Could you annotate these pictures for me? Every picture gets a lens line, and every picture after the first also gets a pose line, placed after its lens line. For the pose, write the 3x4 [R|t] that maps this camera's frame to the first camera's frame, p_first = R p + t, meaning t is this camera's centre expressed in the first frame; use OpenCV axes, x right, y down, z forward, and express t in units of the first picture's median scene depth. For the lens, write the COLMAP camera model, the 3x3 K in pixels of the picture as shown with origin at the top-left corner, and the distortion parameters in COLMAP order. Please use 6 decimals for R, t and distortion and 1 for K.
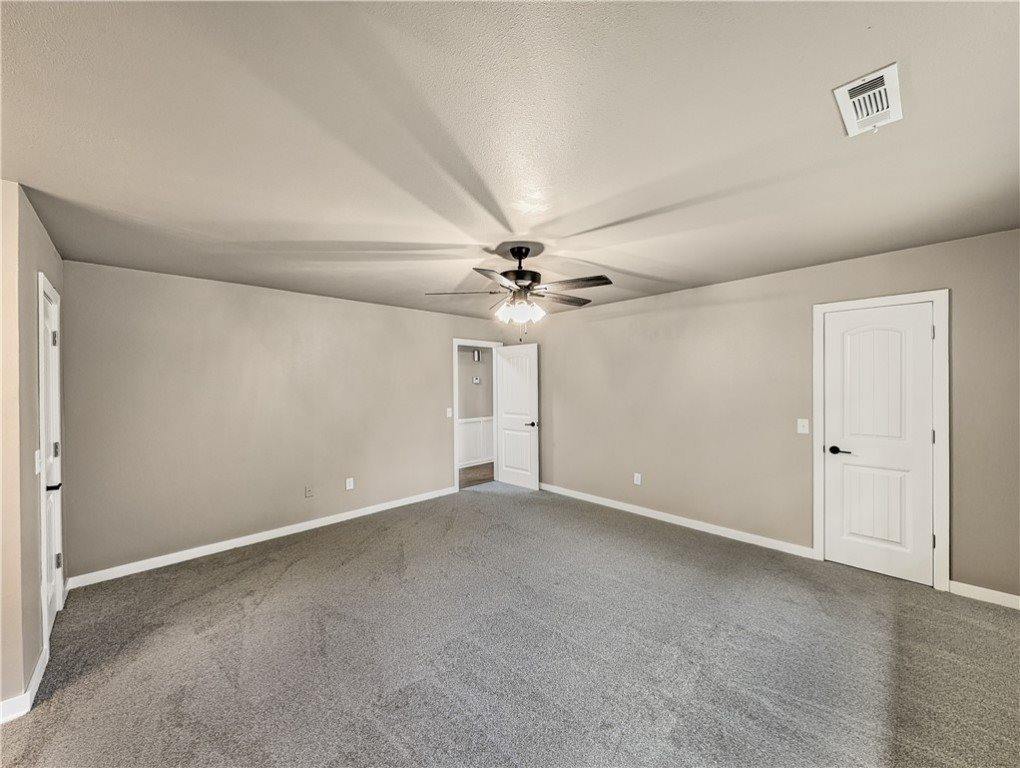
lens RADIAL K [[392.7, 0, 511.9], [0, 392.7, 386.6], [0, 0, 1]] dist [-0.000705, -0.000669]
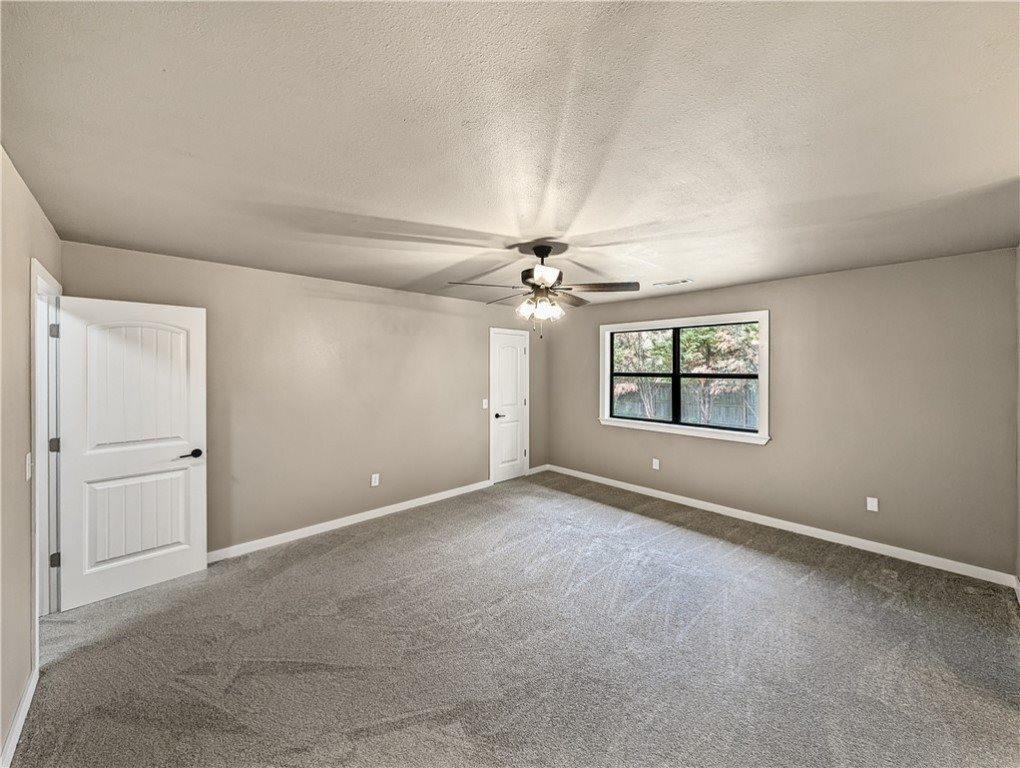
lens RADIAL K [[392.7, 0, 510.3], [0, 392.7, 368.7], [0, 0, 1]] dist [-0.000705, -0.000669]
pose [[-0.004240, 0.004306, 0.999982, -0.818510], [0.005168, 0.999977, -0.004284, -0.030775], [-0.999978, 0.005150, -0.004262, 0.905838]]
